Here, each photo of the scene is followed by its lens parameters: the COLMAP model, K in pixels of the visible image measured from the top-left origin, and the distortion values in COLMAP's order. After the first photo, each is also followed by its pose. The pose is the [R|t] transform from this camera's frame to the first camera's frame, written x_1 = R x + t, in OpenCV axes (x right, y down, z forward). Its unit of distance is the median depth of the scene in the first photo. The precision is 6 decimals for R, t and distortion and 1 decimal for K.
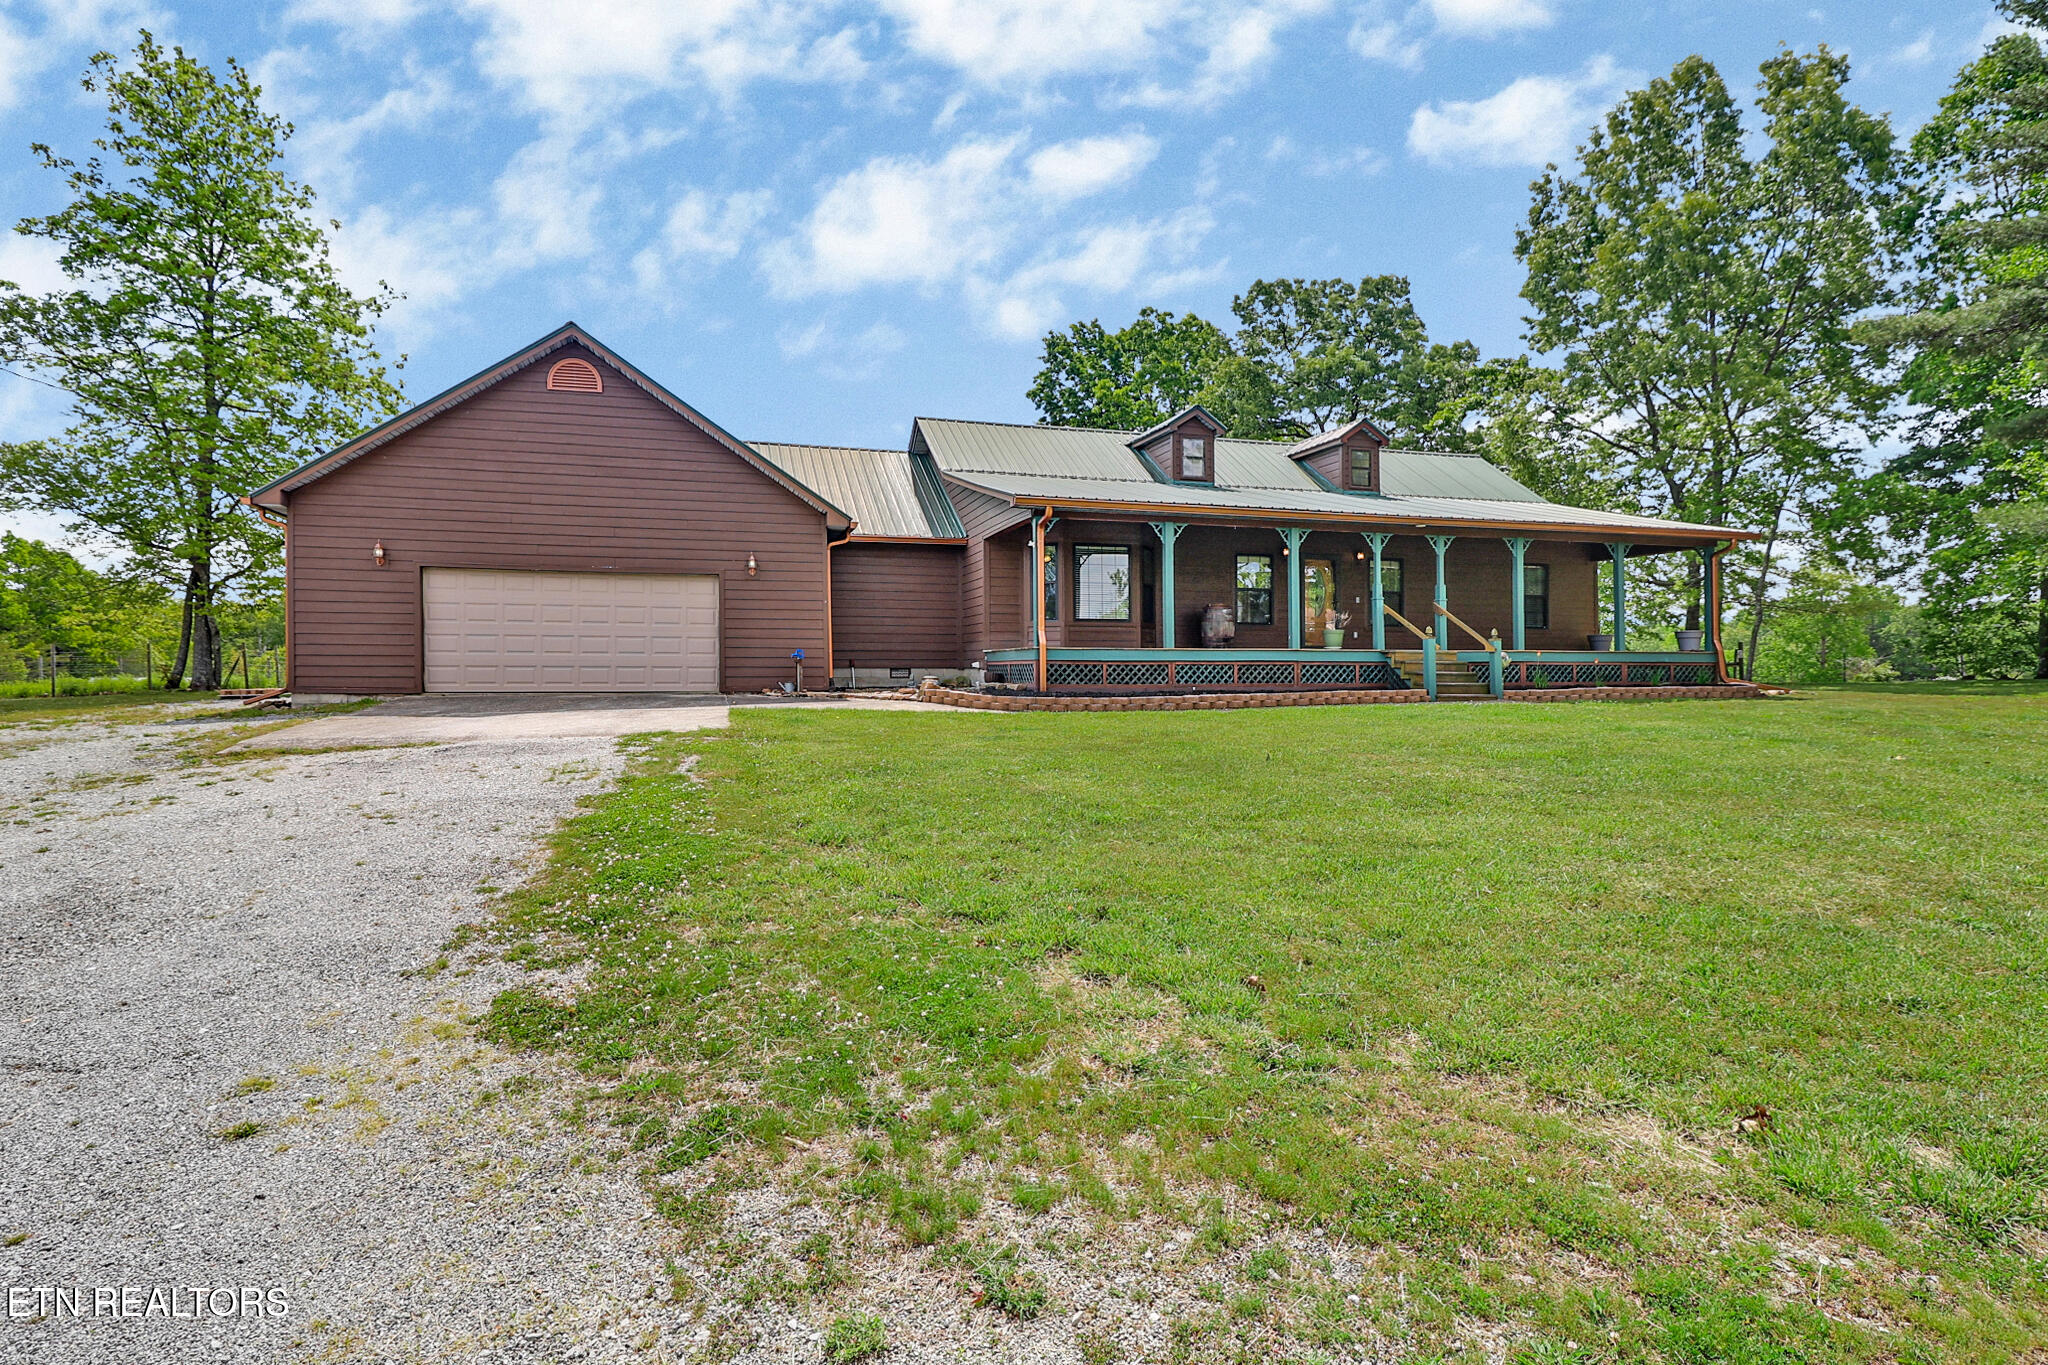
lens RADIAL K [[994.5, 0, 1078.1], [0, 994.5, 669.5], [0, 0, 1]] dist [-0.002415, -0.005394]
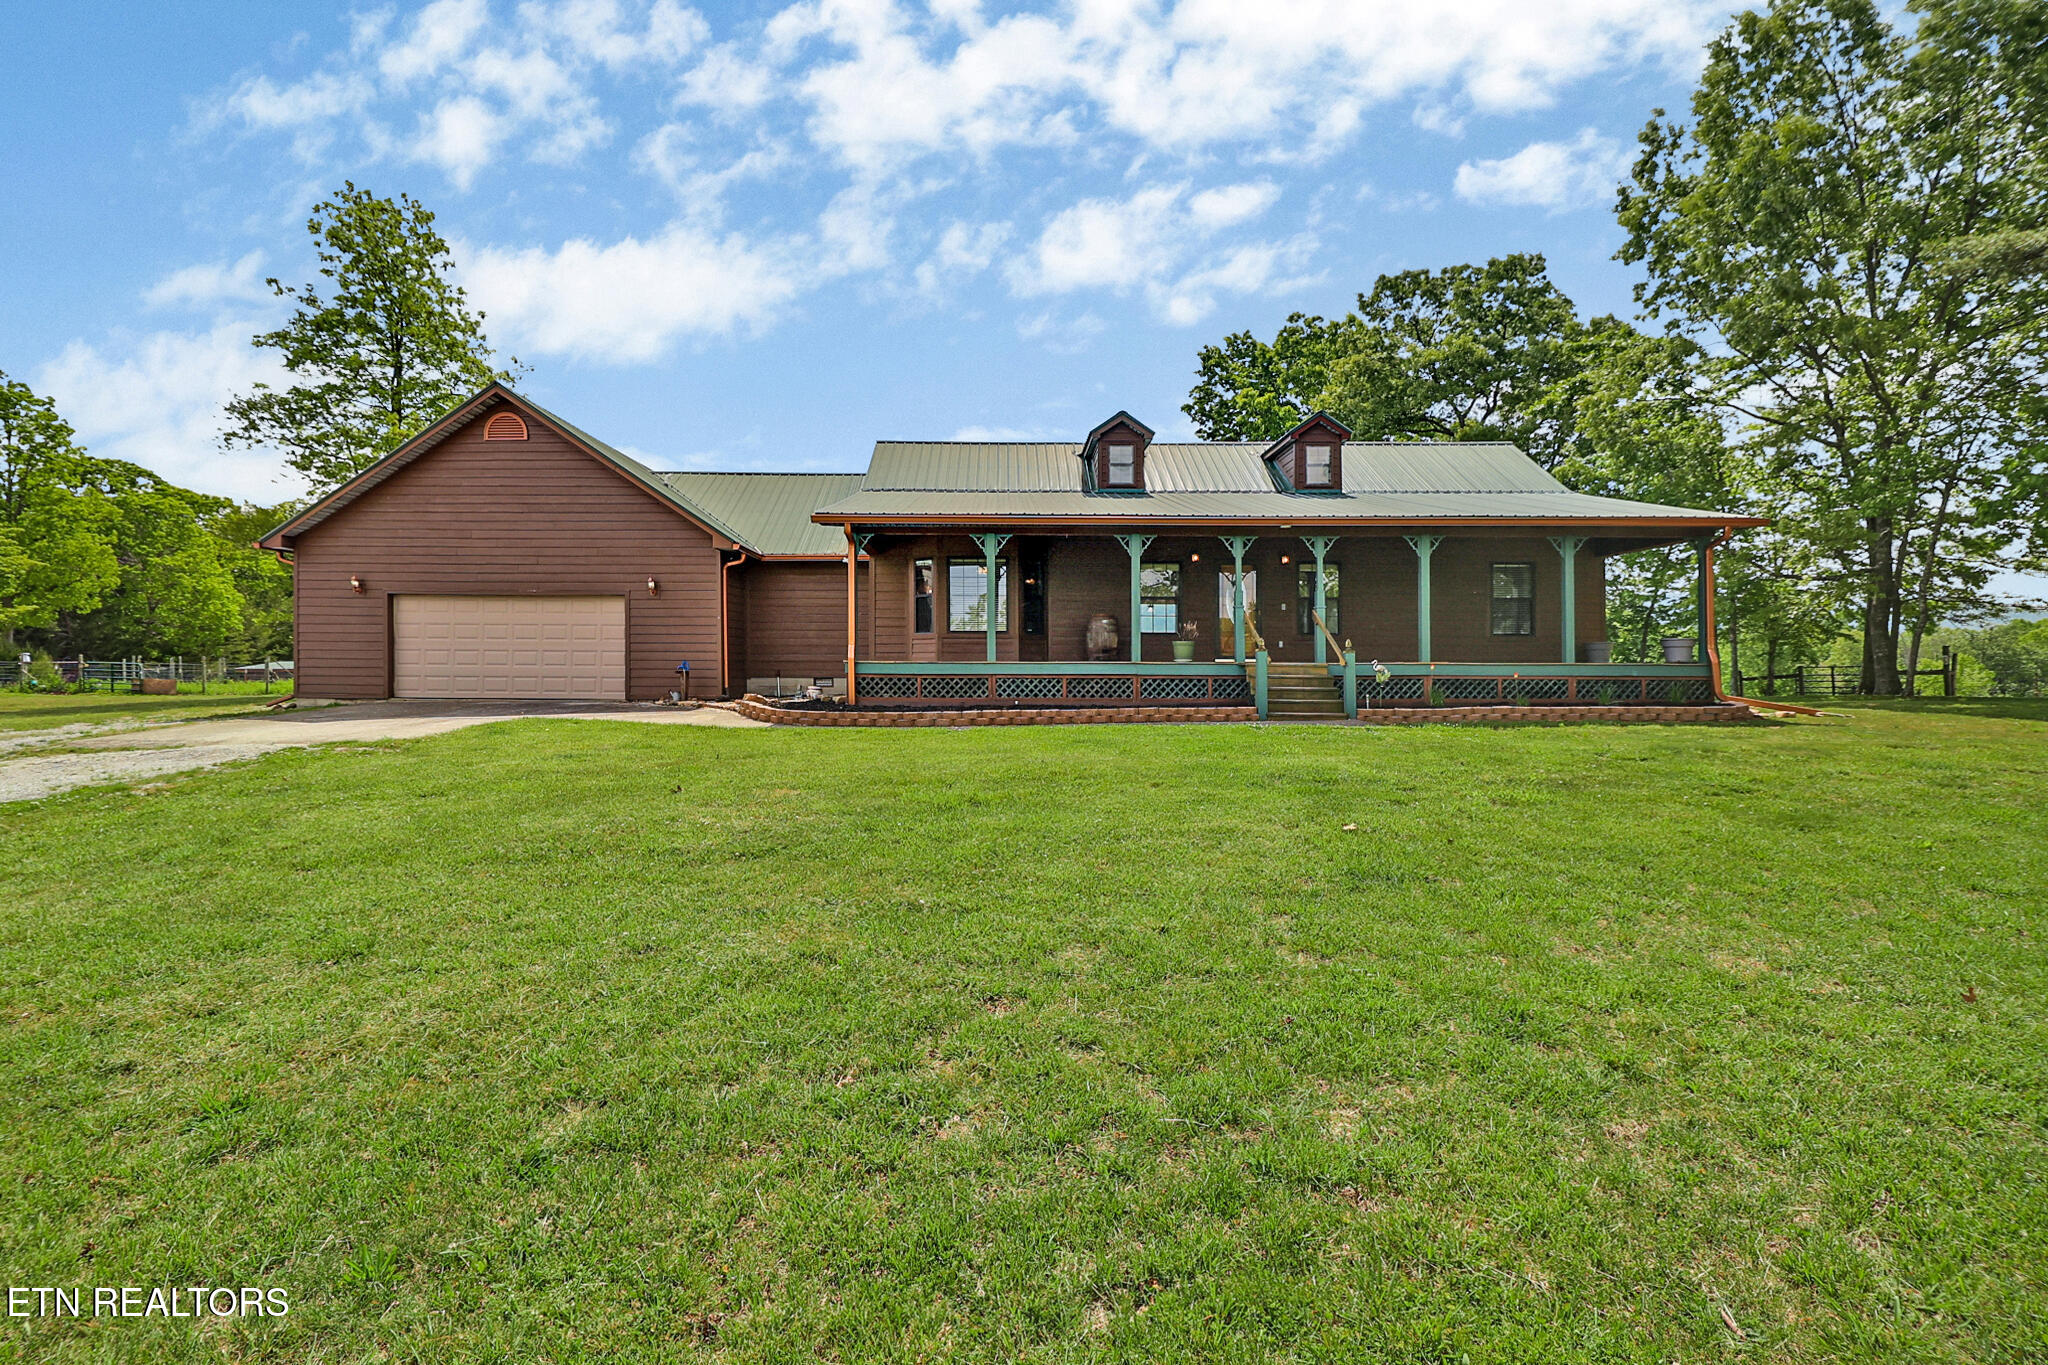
lens RADIAL K [[932.9, 0, 1003.7], [0, 932.9, 668.4], [0, 0, 1]] dist [-0.003513, -0.011284]
pose [[0.960440, 0.002707, -0.278474, 0.327510], [-0.003685, 0.999989, -0.002992, -0.010591], [0.278463, 0.003900, 0.960439, 0.105110]]
